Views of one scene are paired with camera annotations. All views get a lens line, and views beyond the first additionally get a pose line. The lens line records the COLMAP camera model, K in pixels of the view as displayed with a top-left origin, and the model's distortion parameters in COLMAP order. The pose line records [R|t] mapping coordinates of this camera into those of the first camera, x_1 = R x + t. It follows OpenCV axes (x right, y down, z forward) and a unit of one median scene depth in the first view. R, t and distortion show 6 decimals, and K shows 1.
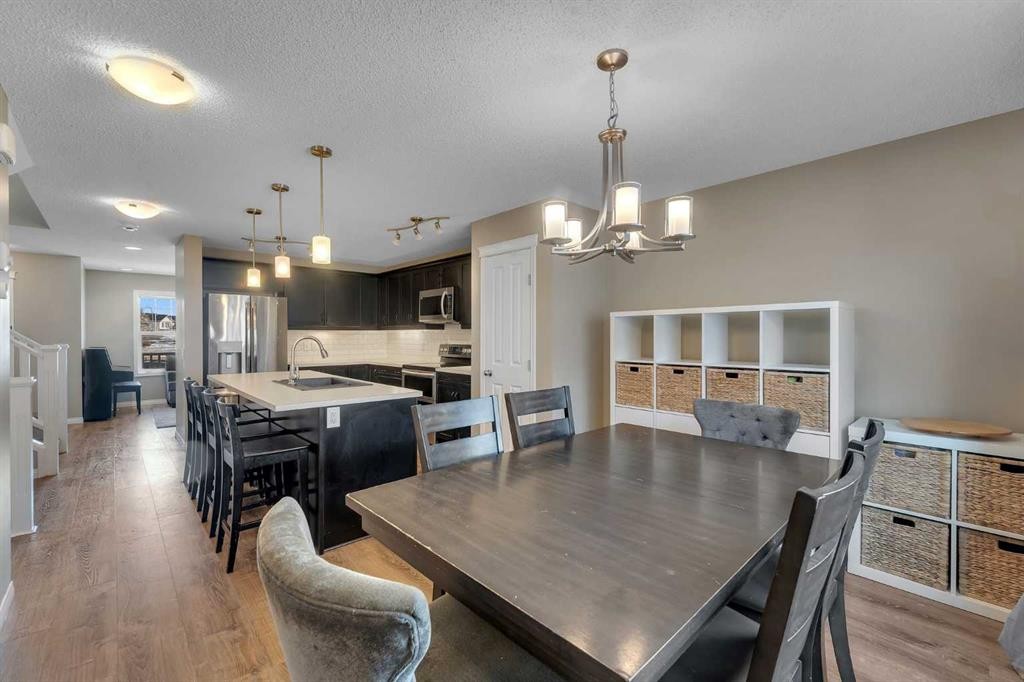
lens RADIAL K [[442.9, 0, 513.4], [0, 442.9, 339.1], [0, 0, 1]] dist [0.000314, -0.000114]
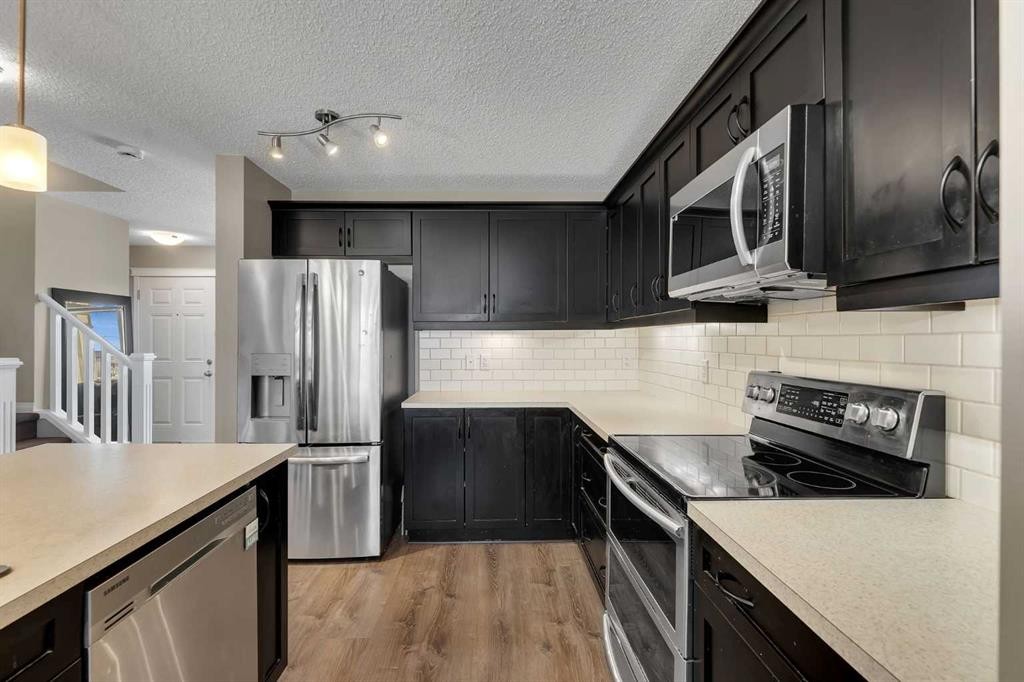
lens RADIAL K [[464.1, 0, 512.0], [0, 464.1, 341.0], [0, 0, 1]] dist [0.000969, 0.000015]
pose [[0.746624, -0.000136, -0.665246, -0.087064], [-0.002141, 0.999994, -0.002607, -0.008420], [0.665242, 0.003371, 0.746620, 0.735955]]
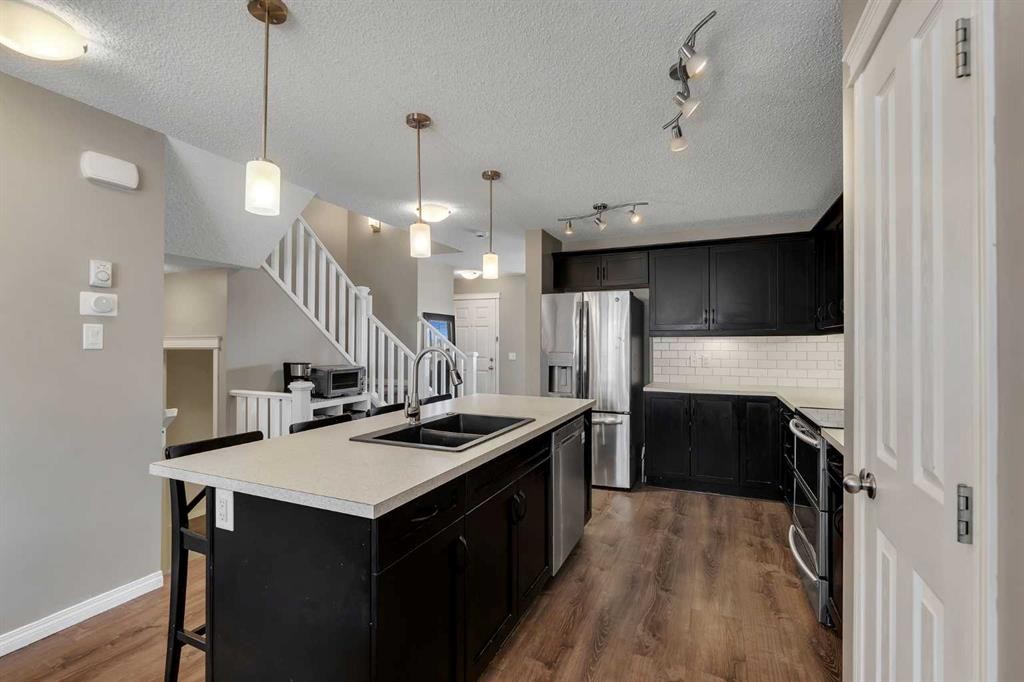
lens RADIAL K [[442.9, 0, 513.4], [0, 442.9, 339.1], [0, 0, 1]] dist [0.000314, -0.000114]
pose [[0.365957, -0.010806, -0.930569, 0.061477], [-0.006334, 0.999881, -0.014102, -0.007080], [0.930610, 0.011055, 0.365845, 0.587704]]
